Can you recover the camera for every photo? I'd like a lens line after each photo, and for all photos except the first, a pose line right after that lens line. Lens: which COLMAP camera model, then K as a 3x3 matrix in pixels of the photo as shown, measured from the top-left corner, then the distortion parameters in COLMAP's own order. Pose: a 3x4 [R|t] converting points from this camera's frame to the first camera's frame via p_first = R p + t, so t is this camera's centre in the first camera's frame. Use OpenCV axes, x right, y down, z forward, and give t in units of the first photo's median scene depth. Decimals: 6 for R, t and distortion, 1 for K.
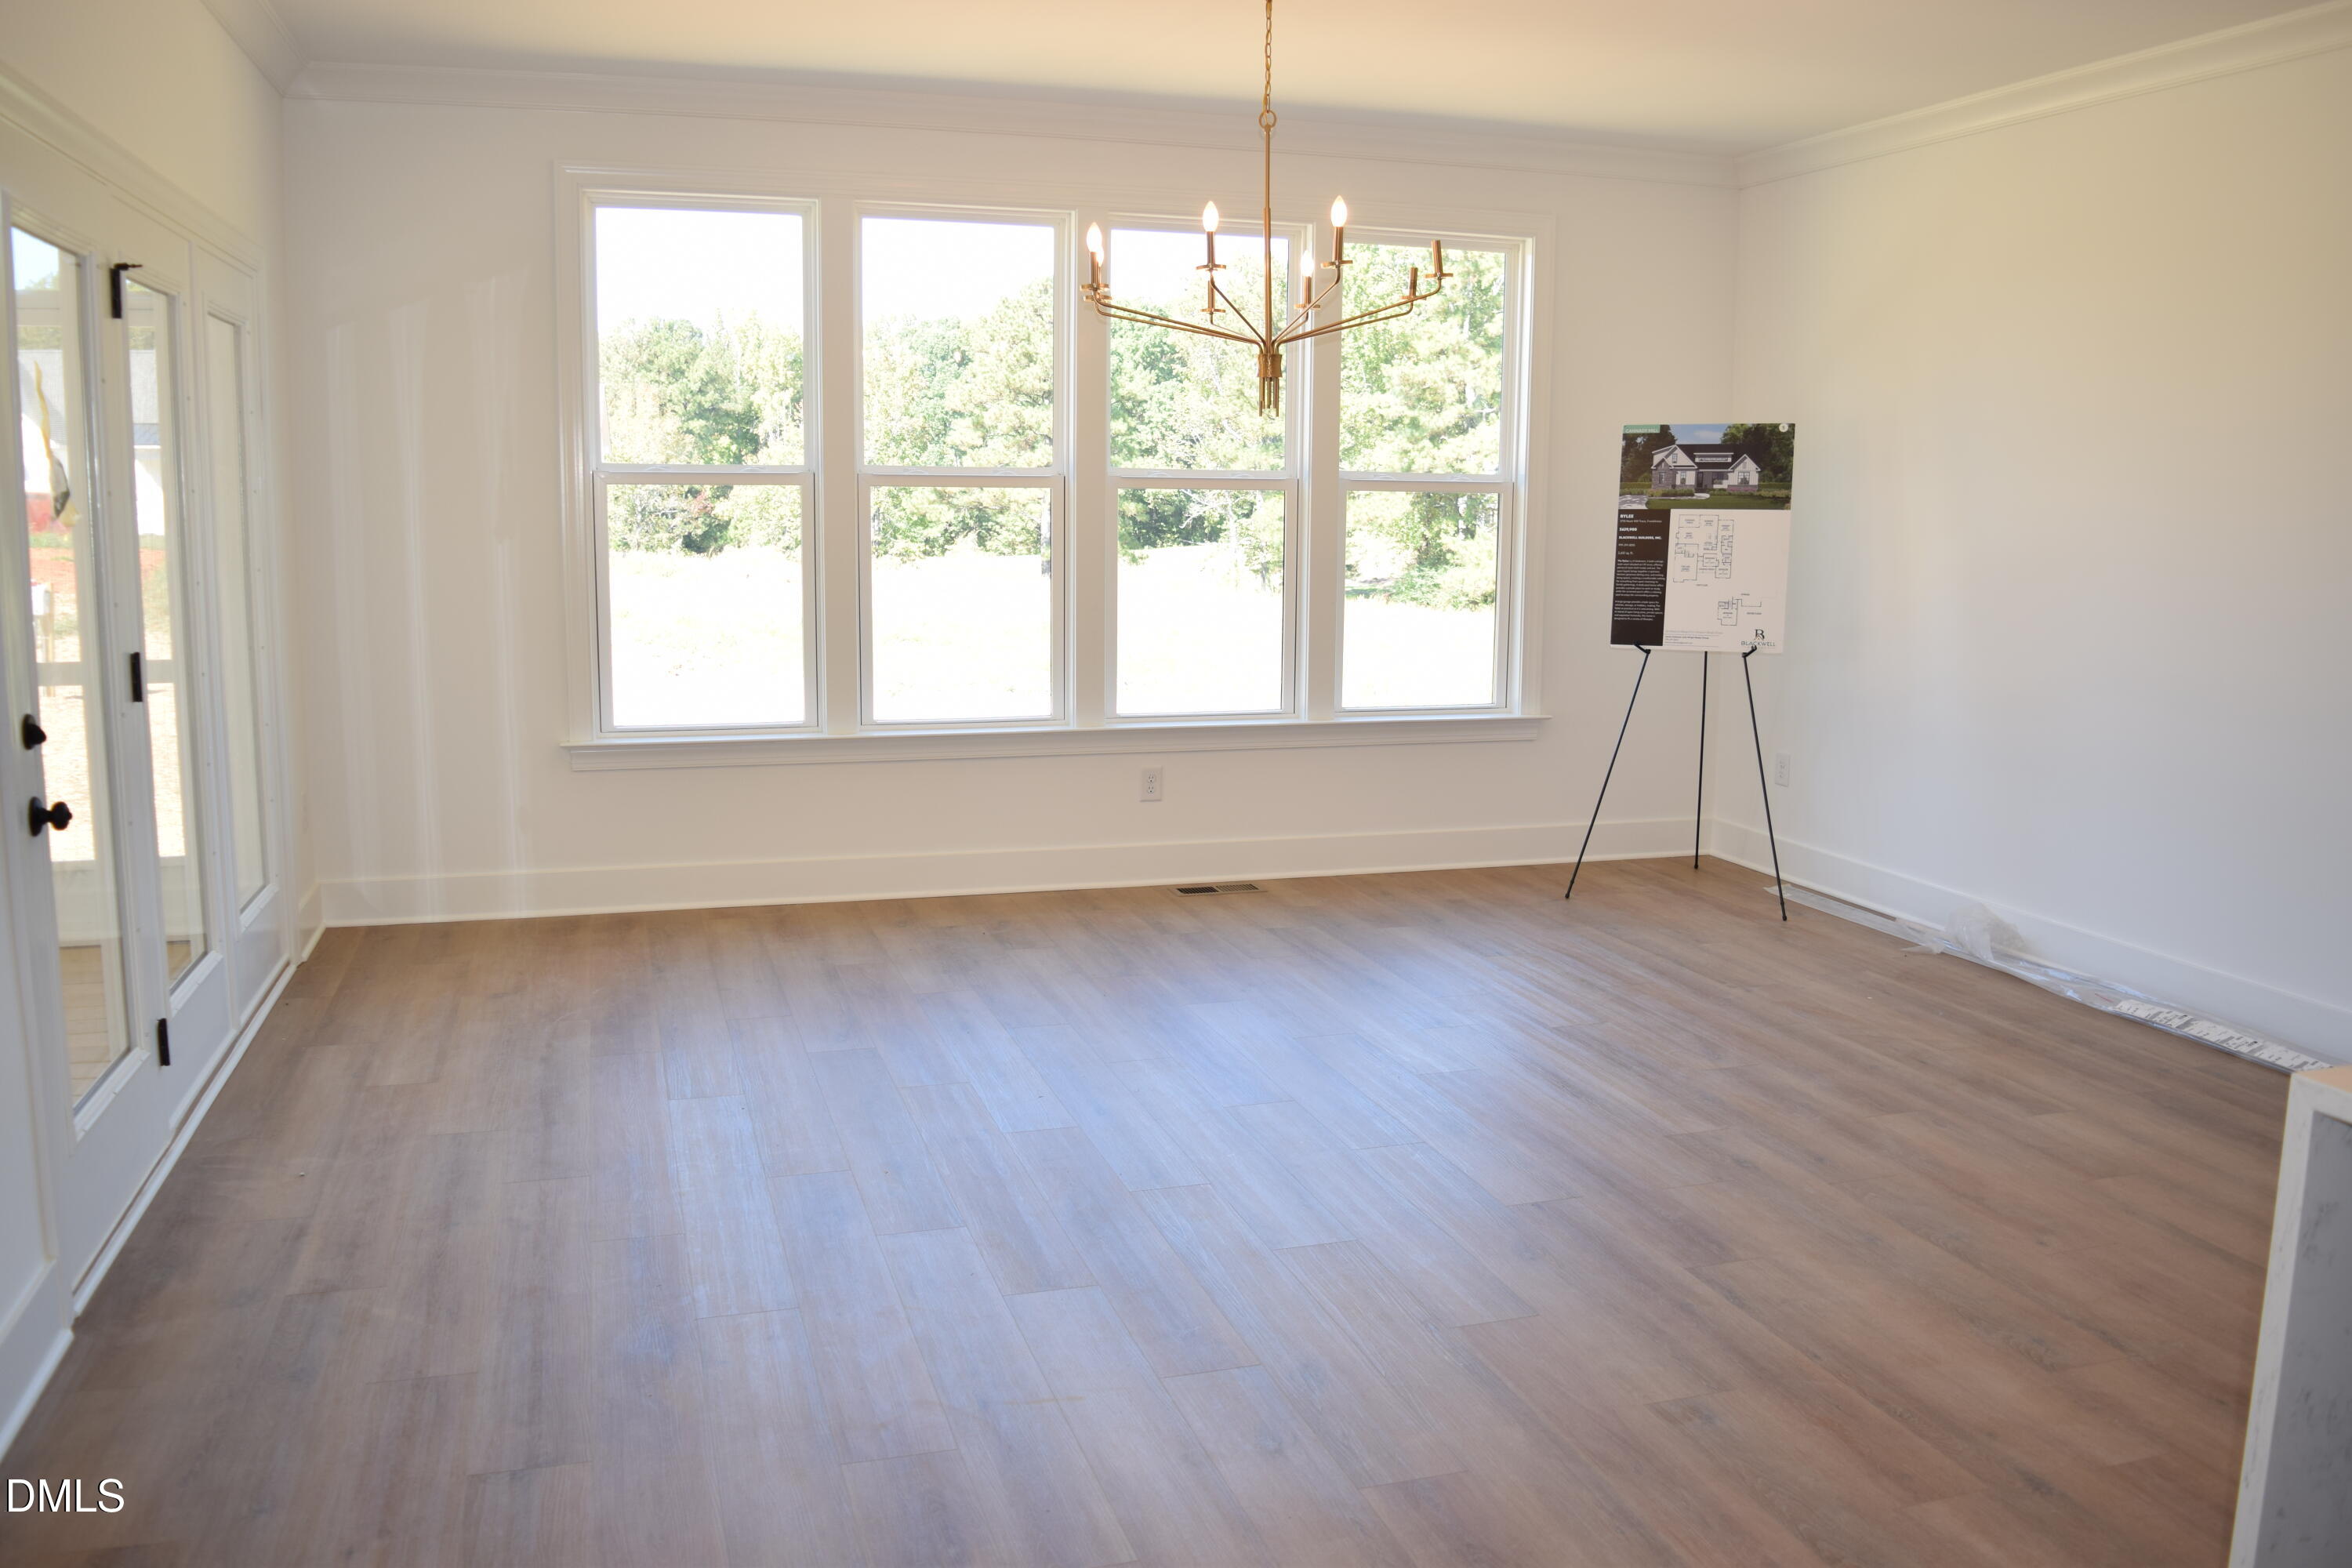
lens RADIAL K [[1861.2, 0, 1093.6], [0, 1861.2, 789.9], [0, 0, 1]] dist [-0.094106, 0.022638]
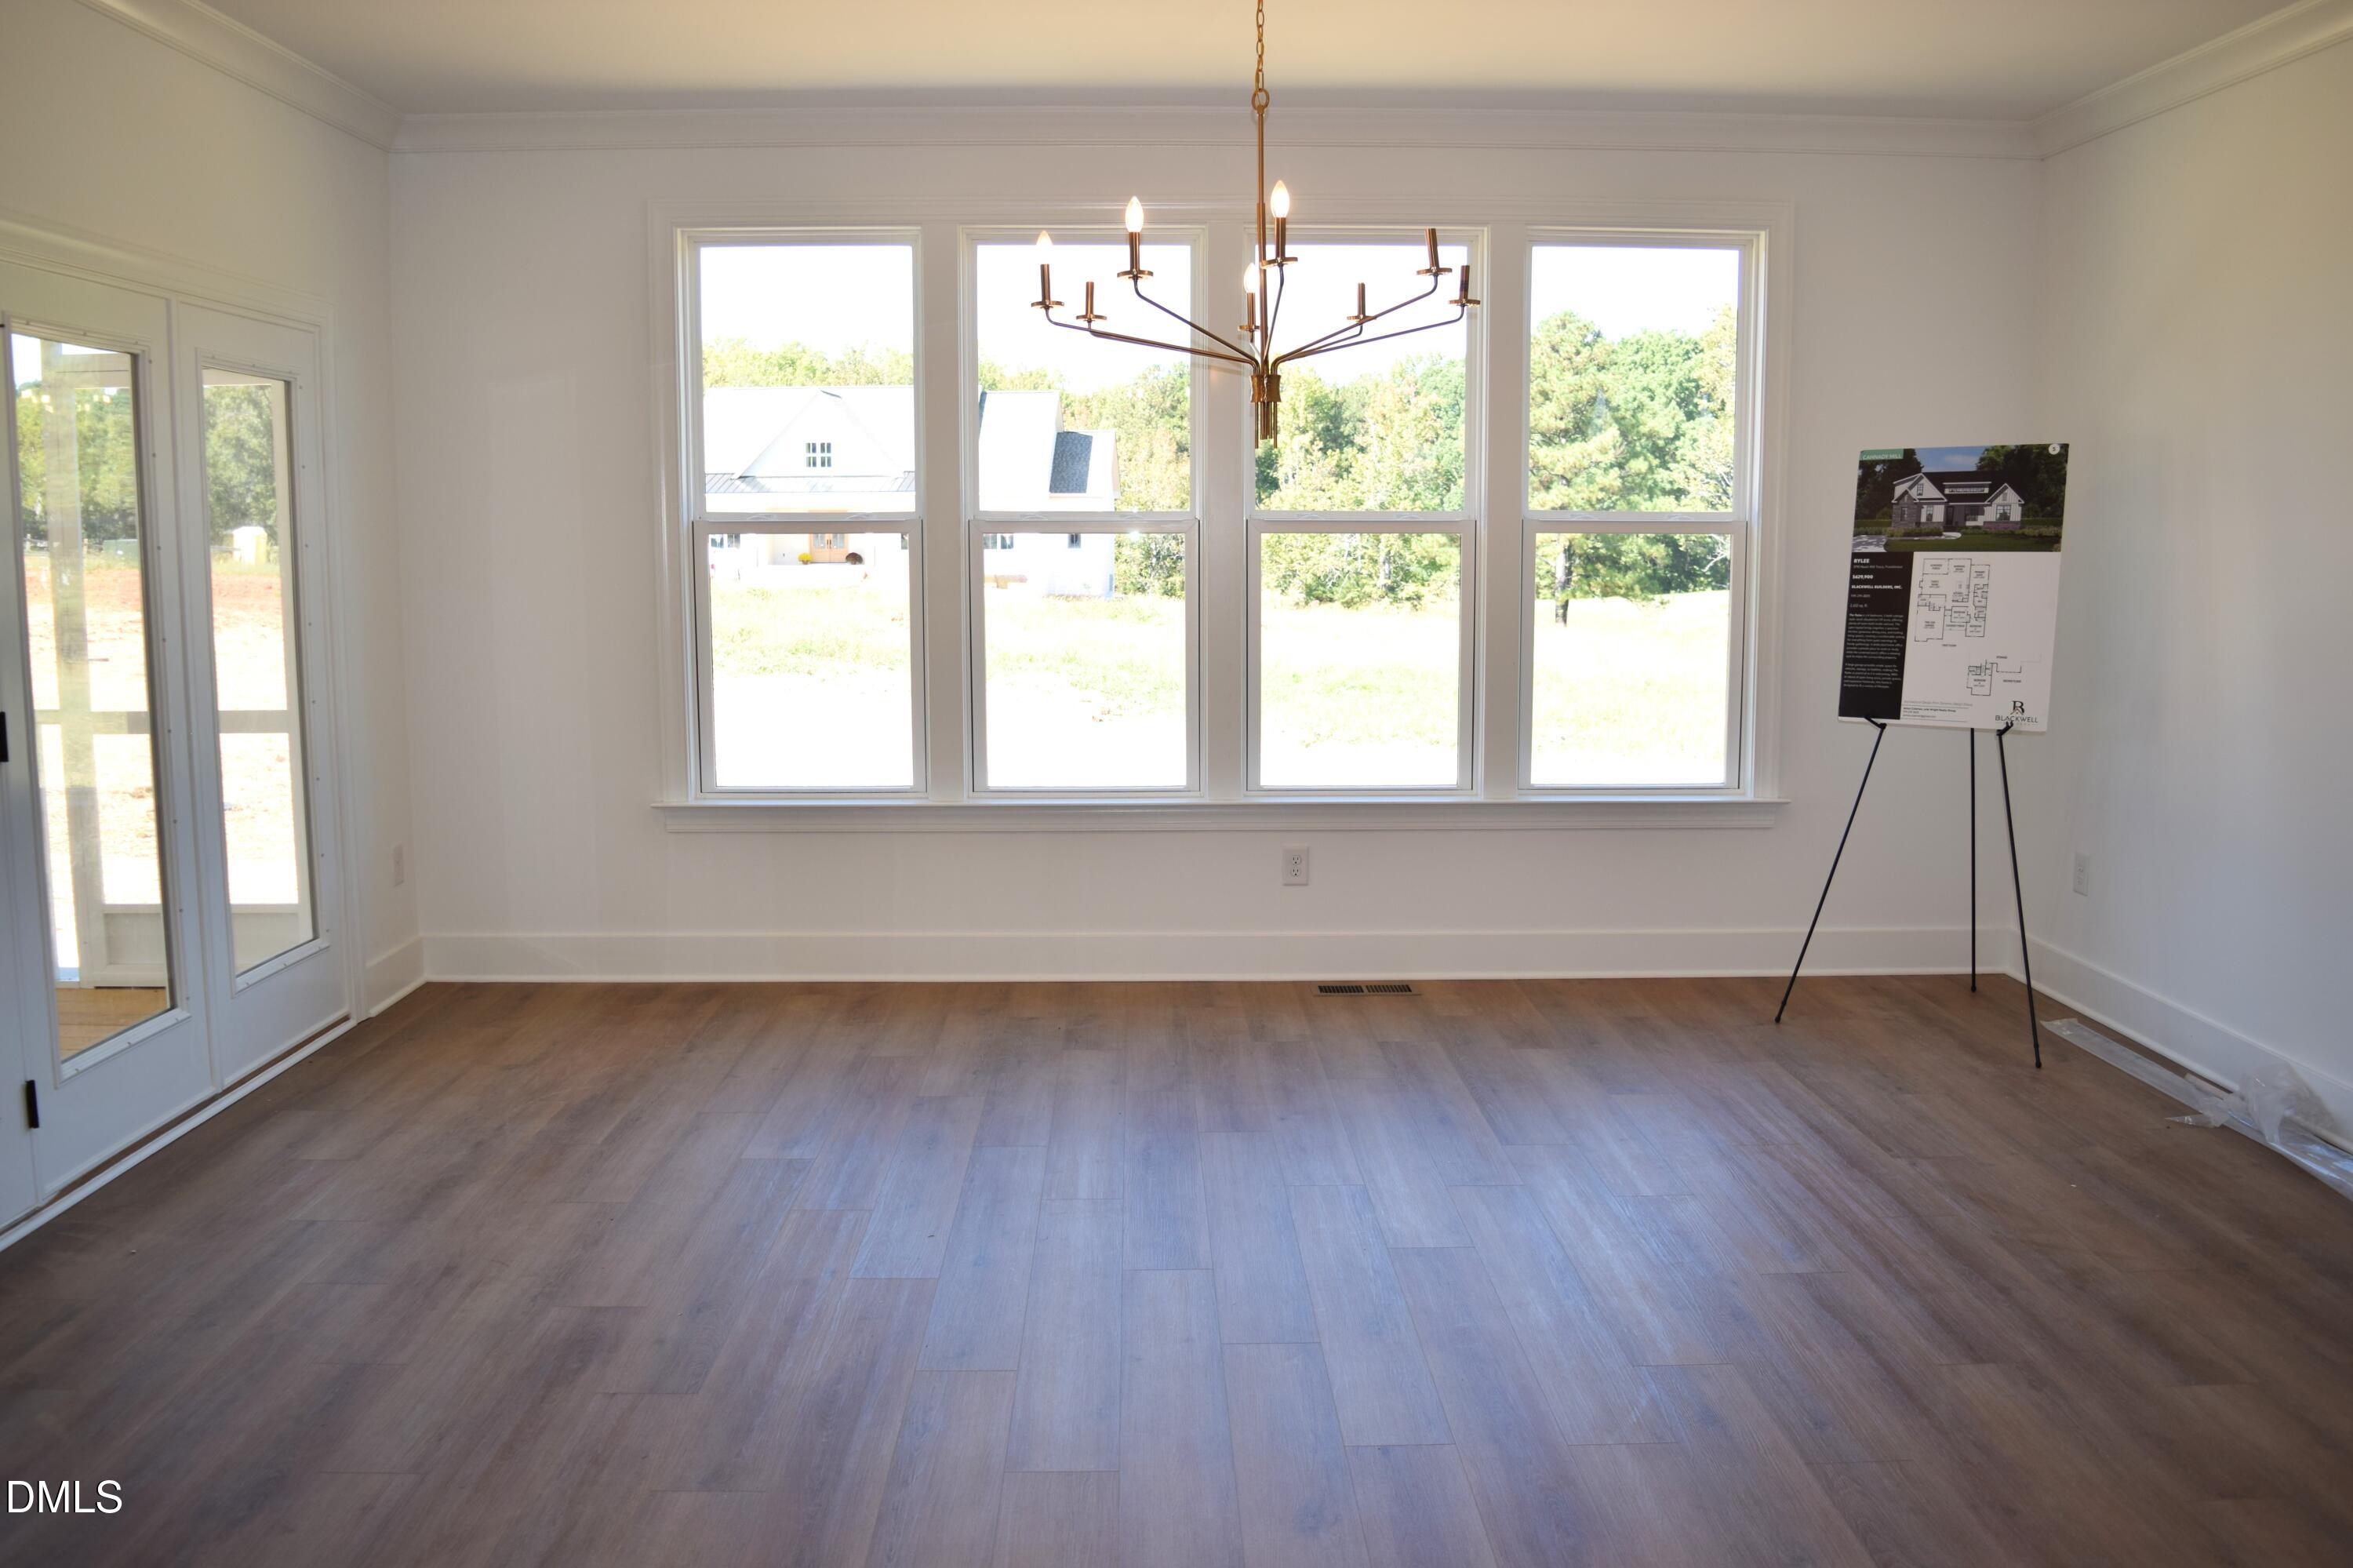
lens RADIAL K [[1862.0, 0, 1174.8], [0, 1862.0, 782.9], [0, 0, 1]] dist [-0.094106, 0.022638]
pose [[0.963657, 0.024934, -0.265975, 0.217045], [-0.031900, 0.999251, -0.021902, -0.022163], [0.265230, 0.029591, 0.963731, 0.134827]]
